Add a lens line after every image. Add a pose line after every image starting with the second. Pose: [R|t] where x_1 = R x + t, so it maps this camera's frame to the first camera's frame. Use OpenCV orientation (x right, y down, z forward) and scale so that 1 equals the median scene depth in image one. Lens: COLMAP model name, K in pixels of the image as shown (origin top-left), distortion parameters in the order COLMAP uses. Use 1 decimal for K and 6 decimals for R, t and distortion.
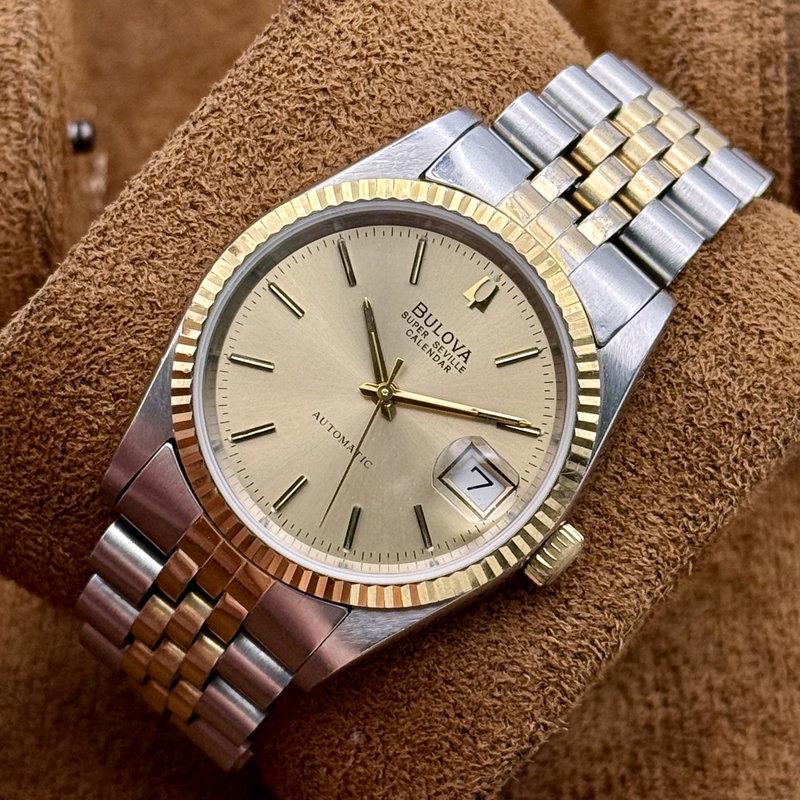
lens RADIAL K [[2959.2, 0, 400.5], [0, 2959.2, 418.5], [0, 0, 1]] dist [0.576814, -0.731569]
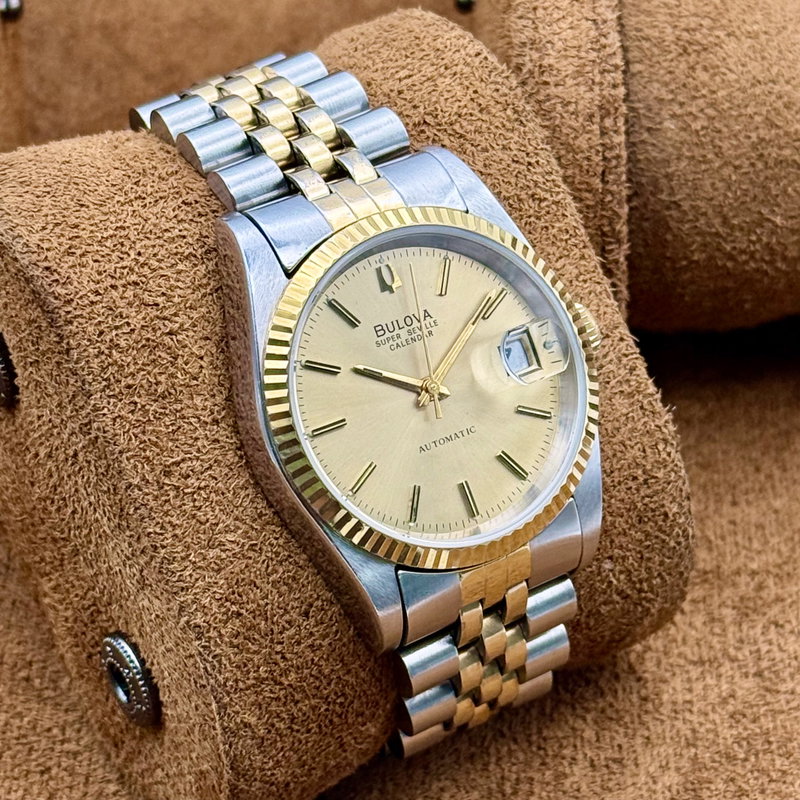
lens RADIAL K [[2959.2, 0, 400.5], [0, 2959.2, 418.5], [0, 0, 1]] dist [0.576814, -0.731569]
pose [[0.370971, -0.867719, 0.330824, -0.392416], [0.802921, 0.478693, 0.355205, -0.416463], [-0.466581, 0.133855, 0.874291, -0.019275]]
